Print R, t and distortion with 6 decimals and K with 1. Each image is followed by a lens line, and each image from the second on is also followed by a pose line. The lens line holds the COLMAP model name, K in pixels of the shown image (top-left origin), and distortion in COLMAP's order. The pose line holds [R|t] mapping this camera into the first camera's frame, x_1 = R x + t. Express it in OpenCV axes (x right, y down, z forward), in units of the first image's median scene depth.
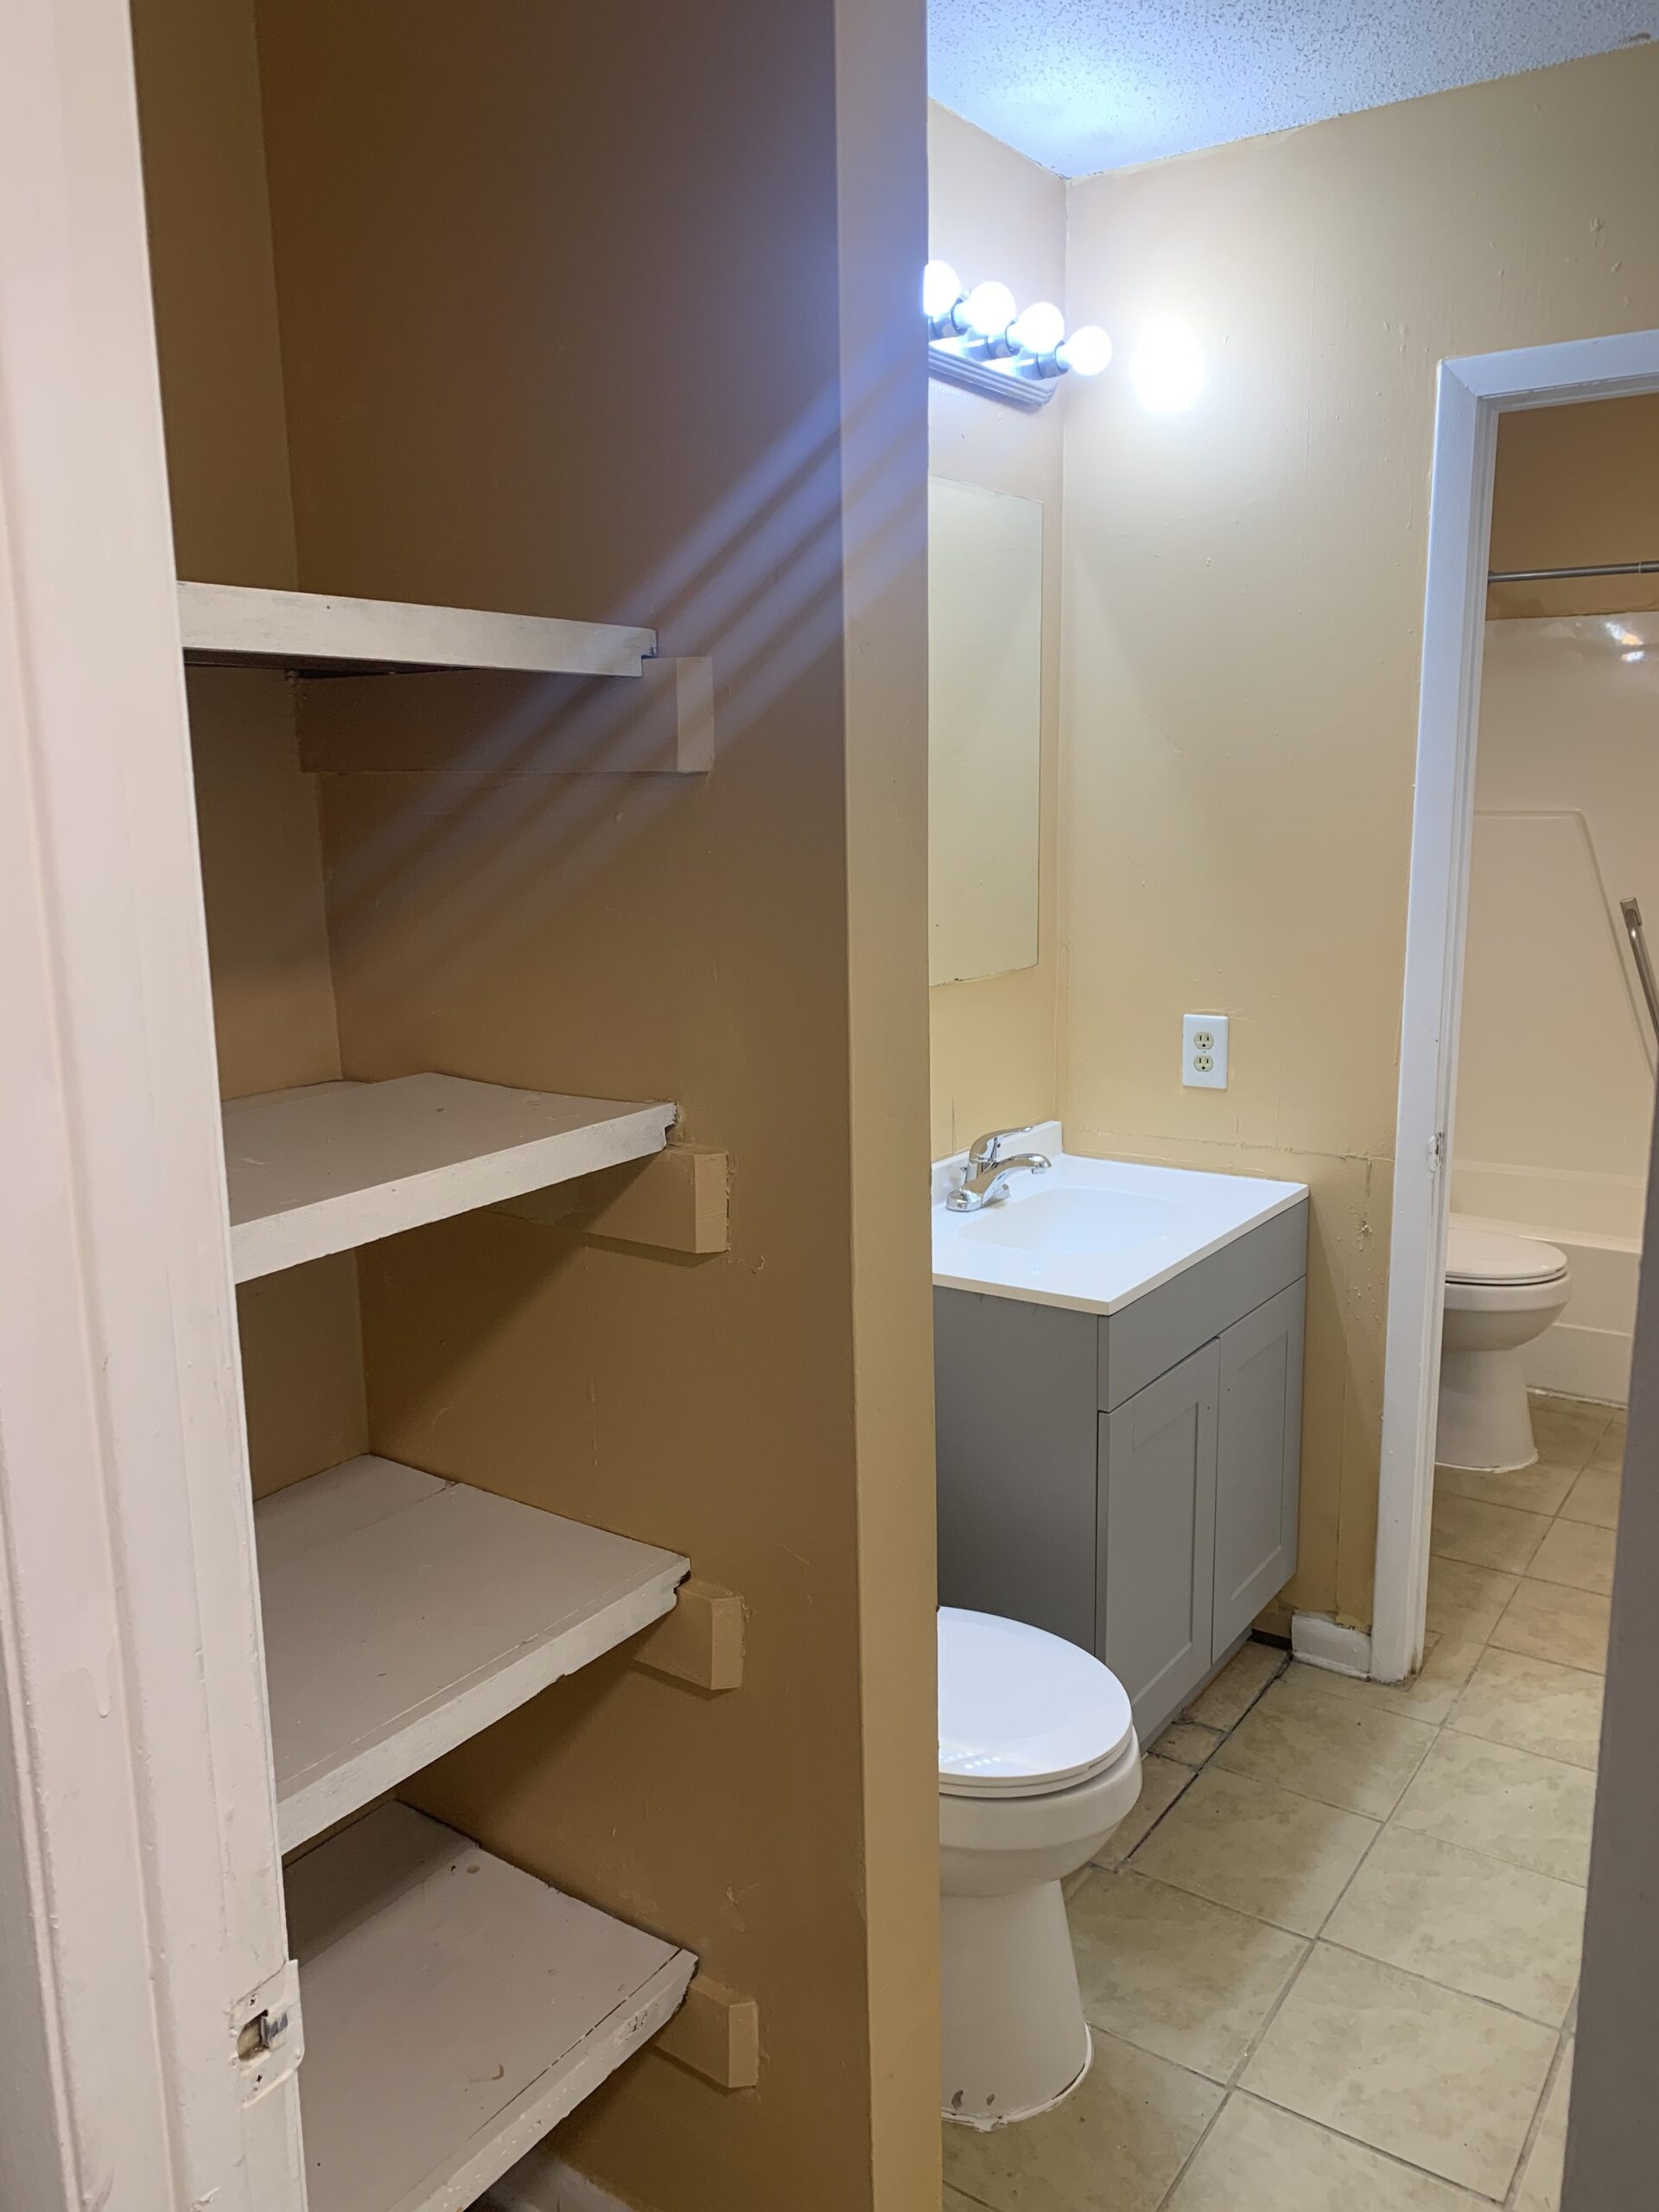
lens RADIAL K [[1705.7, 0, 784.2], [0, 1705.7, 1099.9], [0, 0, 1]] dist [0.069103, -0.163339]
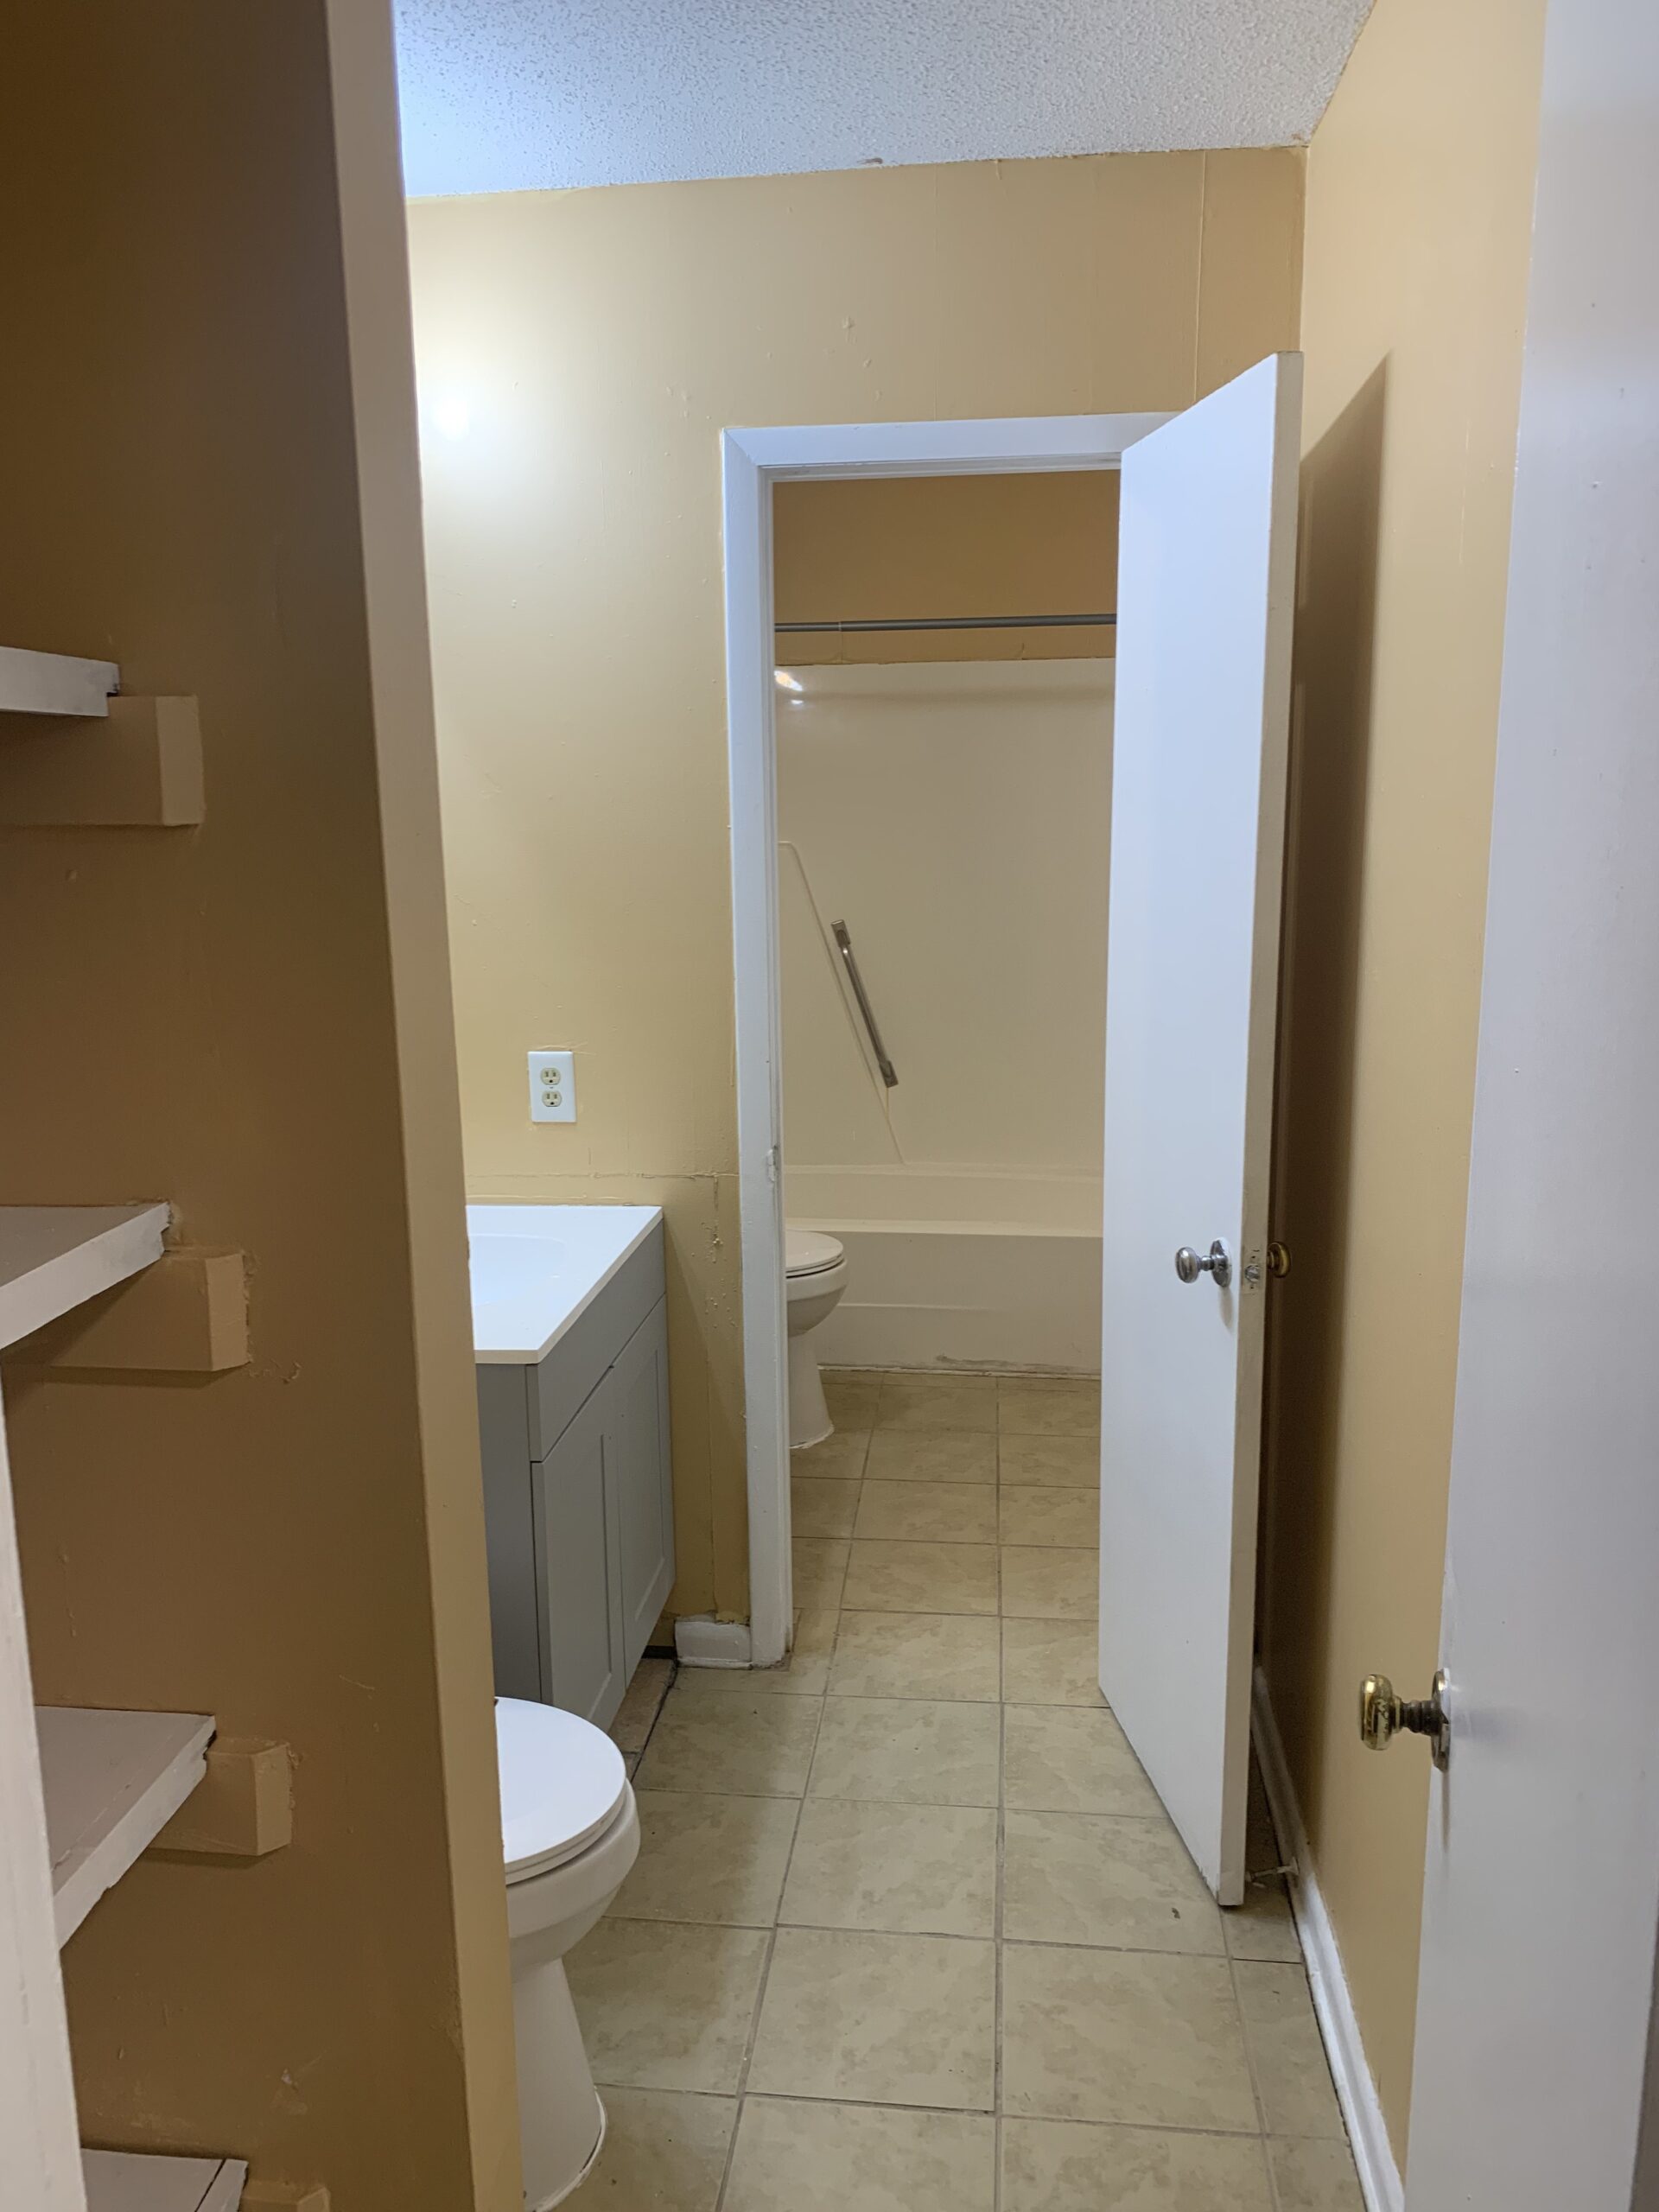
lens RADIAL K [[1706.5, 0, 824.1], [0, 1706.5, 1094.4], [0, 0, 1]] dist [0.106559, -0.276593]
pose [[0.875815, -0.081145, 0.475776, -0.099878], [0.090031, 0.995930, 0.004129, -0.014462], [-0.474175, 0.039218, 0.879557, 0.035782]]
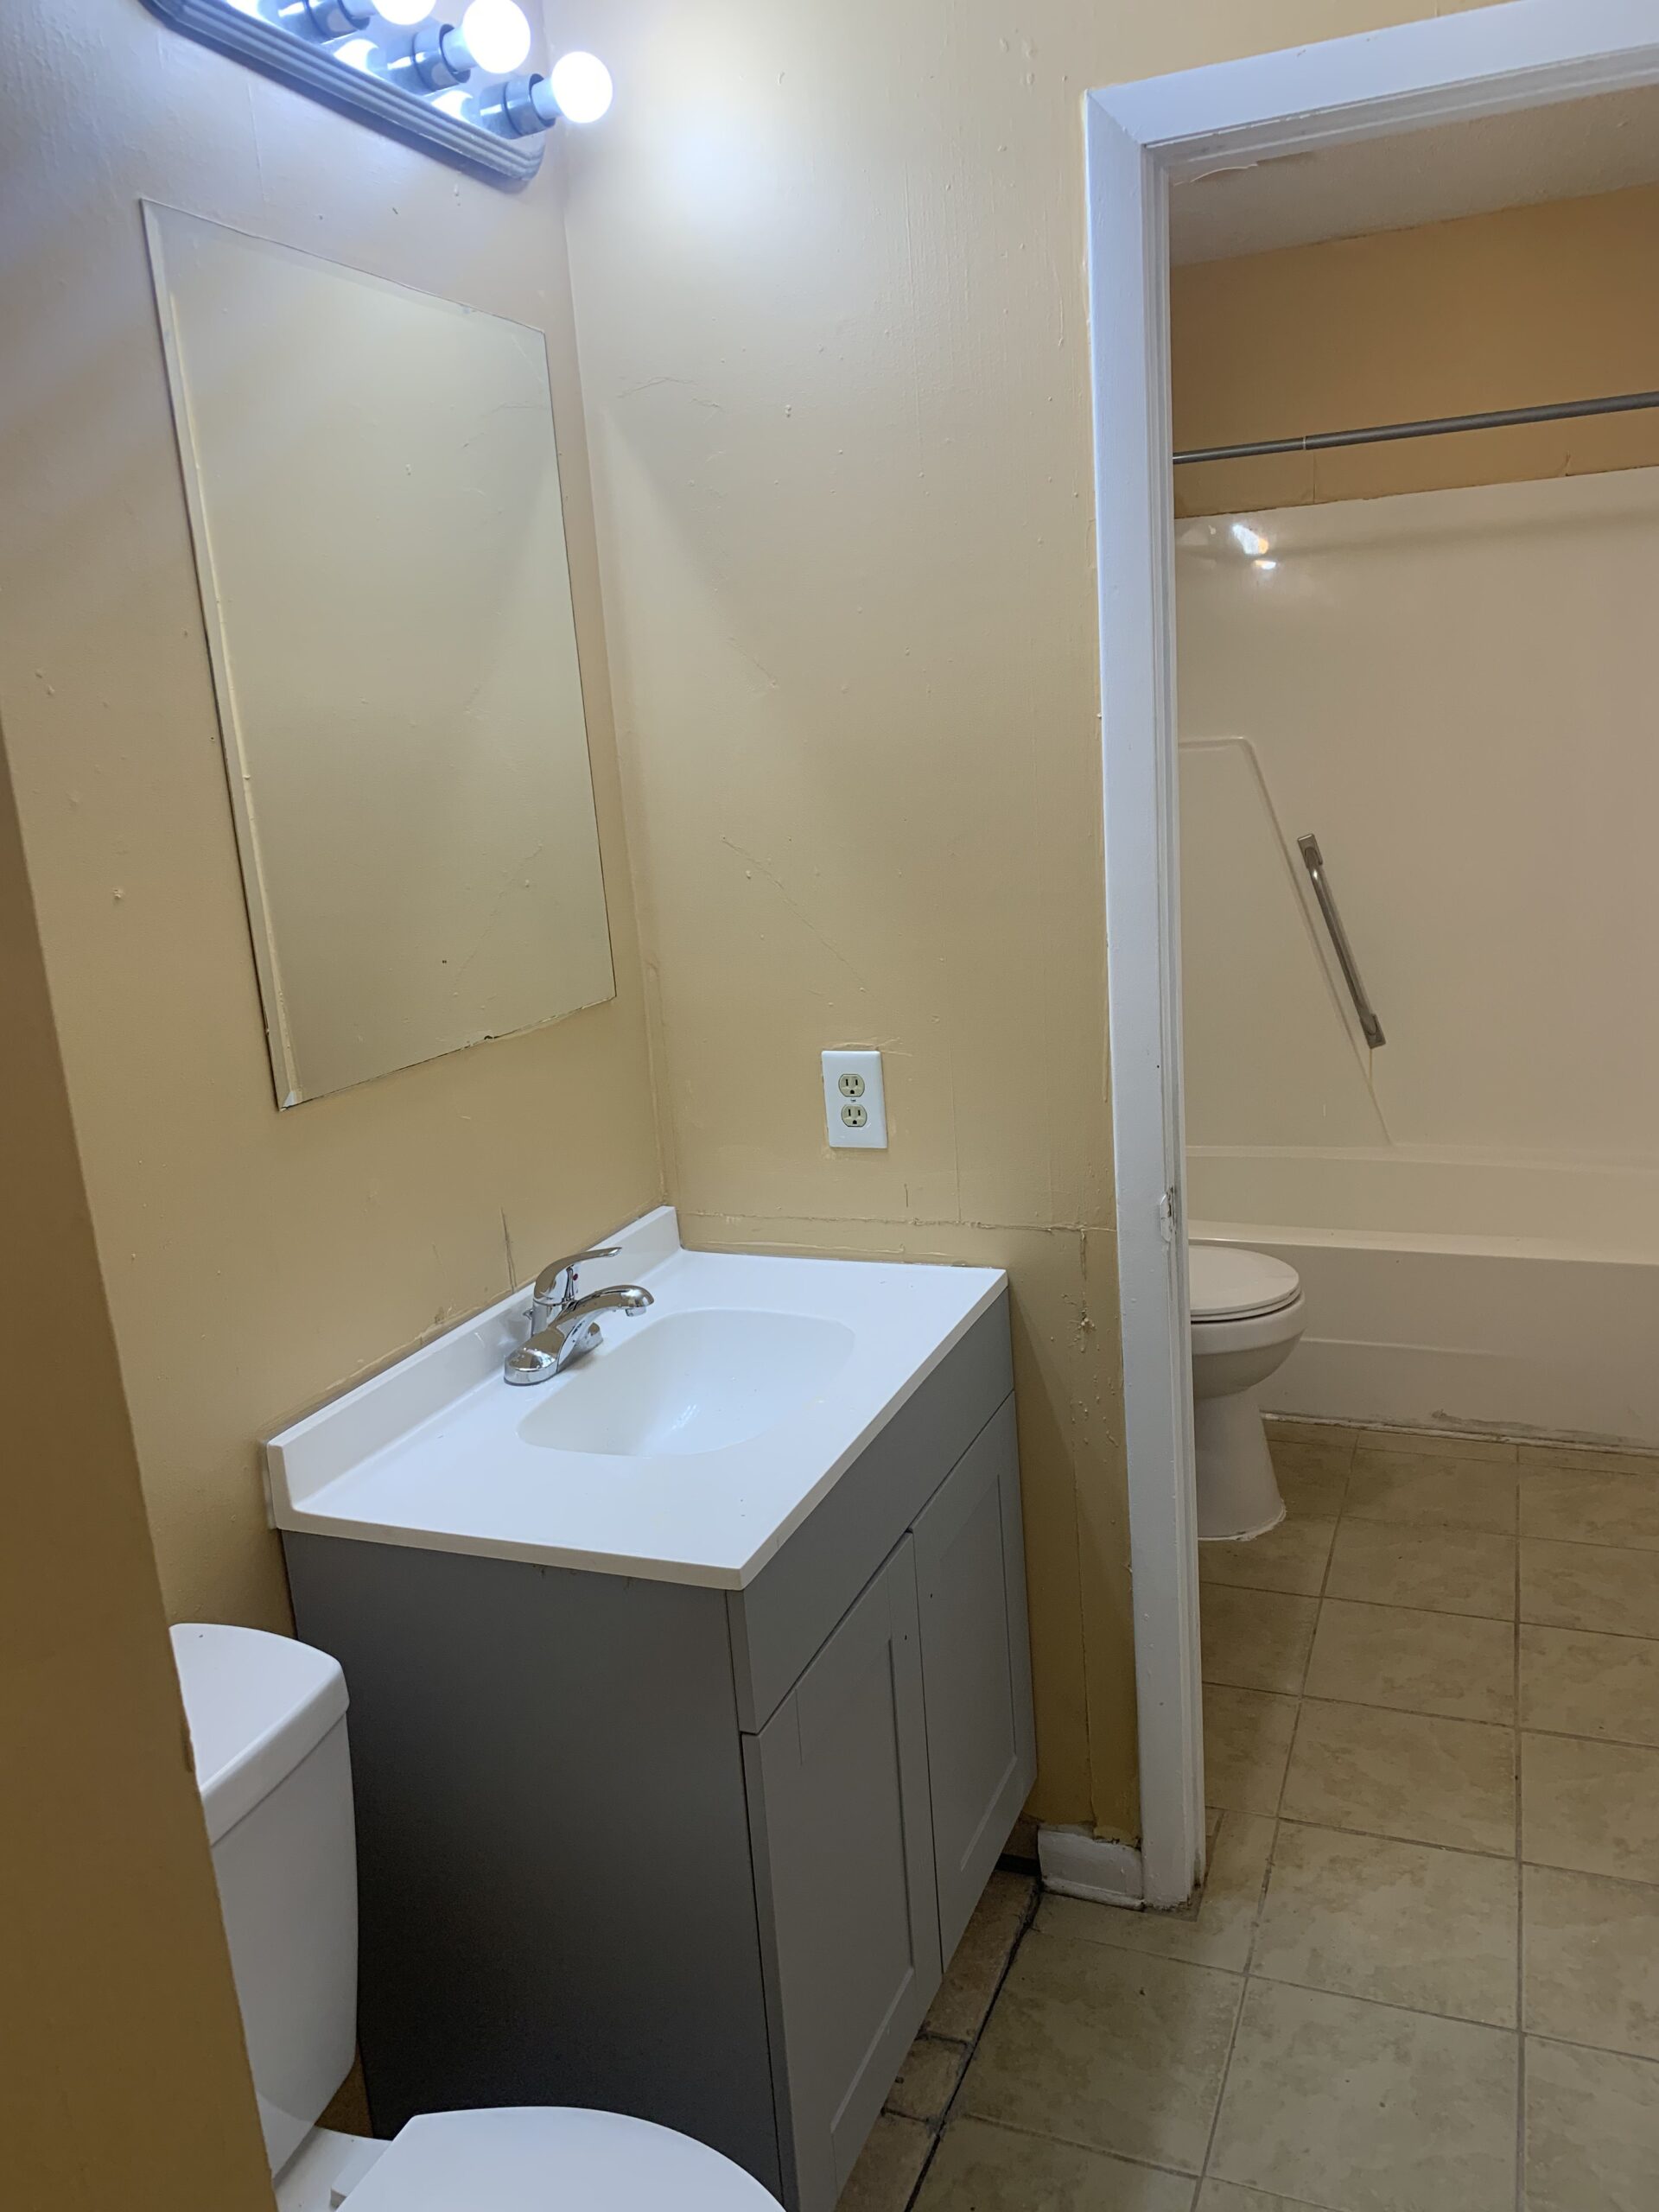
lens RADIAL K [[1718.6, 0, 823.8], [0, 1718.6, 1110.6], [0, 0, 1]] dist [0.017821, -0.007661]
pose [[0.972779, -0.102472, 0.207849, 0.085837], [0.097159, 0.994631, 0.035639, -0.053579], [-0.210385, -0.014475, 0.977512, 0.307486]]
